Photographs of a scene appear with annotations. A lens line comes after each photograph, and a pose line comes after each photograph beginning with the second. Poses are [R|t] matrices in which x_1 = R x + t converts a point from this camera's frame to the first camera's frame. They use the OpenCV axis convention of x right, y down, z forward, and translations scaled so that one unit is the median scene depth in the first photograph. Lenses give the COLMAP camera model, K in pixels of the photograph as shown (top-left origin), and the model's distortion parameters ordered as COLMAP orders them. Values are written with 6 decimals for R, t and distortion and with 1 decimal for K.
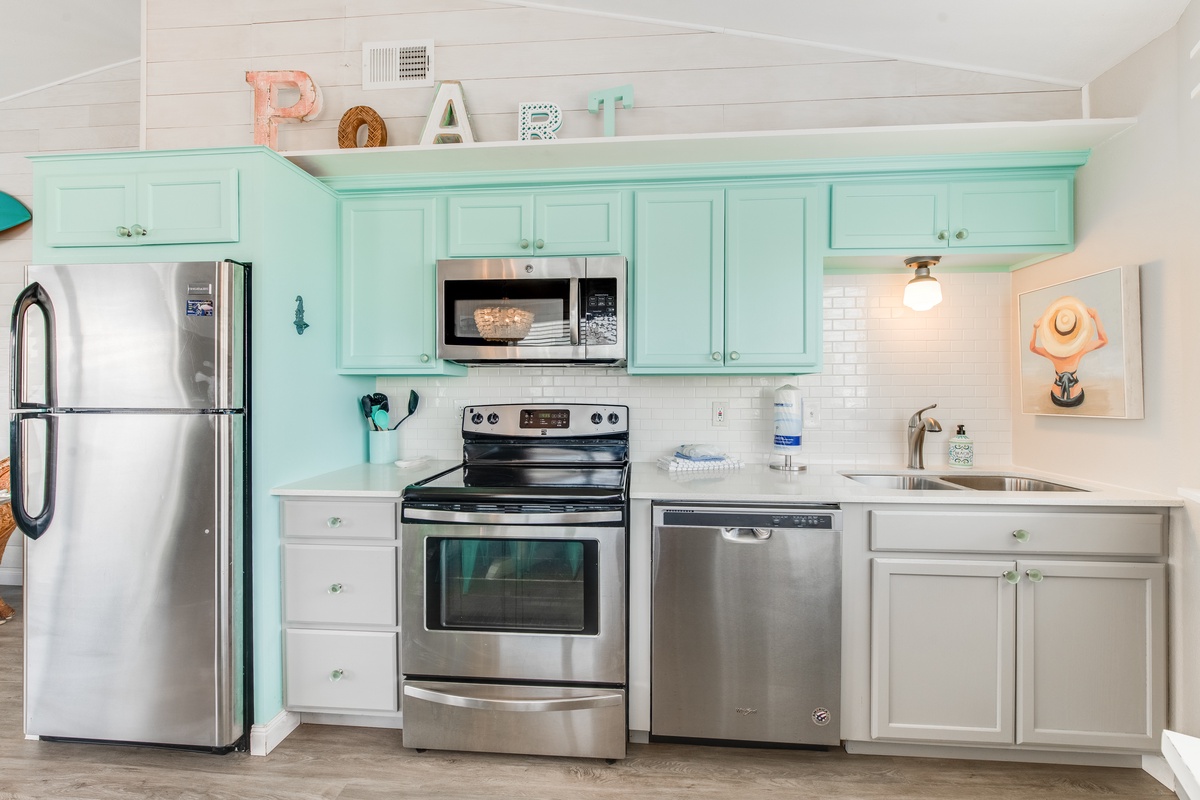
lens RADIAL K [[475.4, 0, 600.1], [0, 475.4, 389.7], [0, 0, 1]] dist [-0.002300, -0.000322]
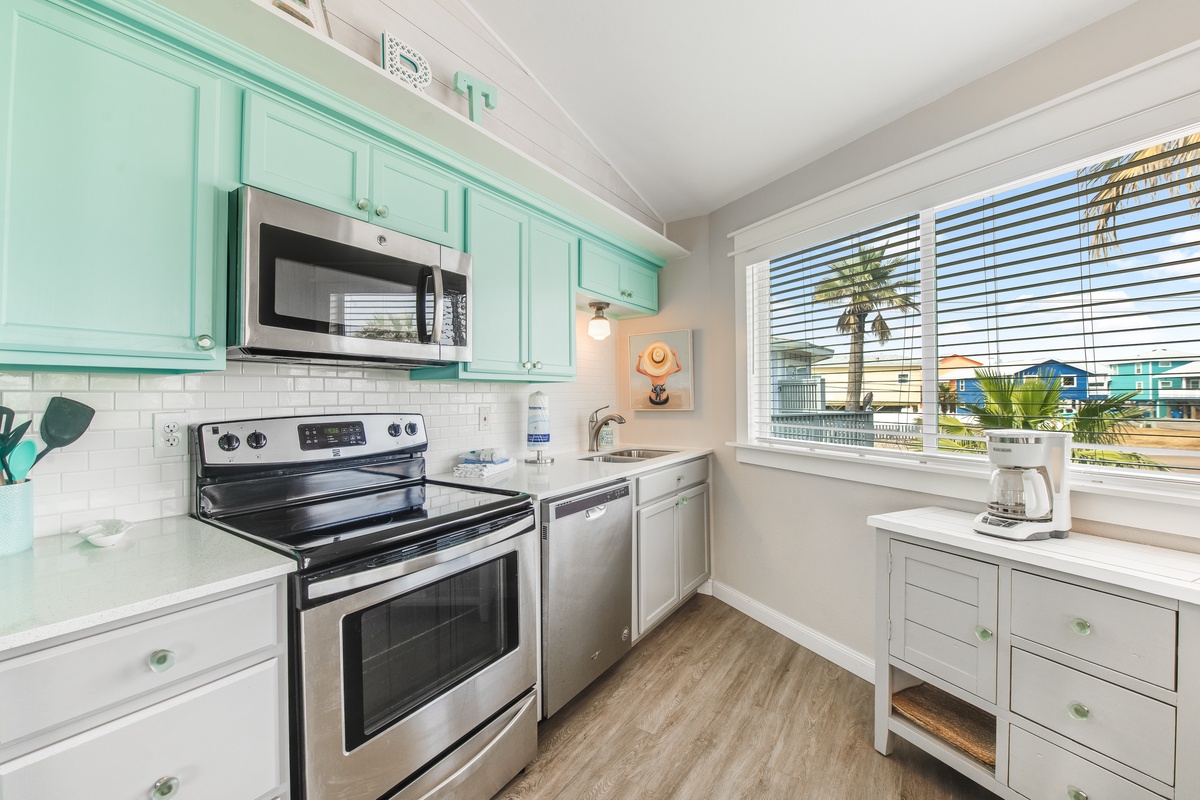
lens RADIAL K [[488.7, 0, 589.5], [0, 488.7, 390.2], [0, 0, 1]] dist [-0.017170, -0.000344]
pose [[0.510811, 0.007144, 0.859664, -0.609681], [0.004211, 0.999933, -0.010812, 0.000622], [-0.859683, 0.009143, 0.510746, 0.277969]]
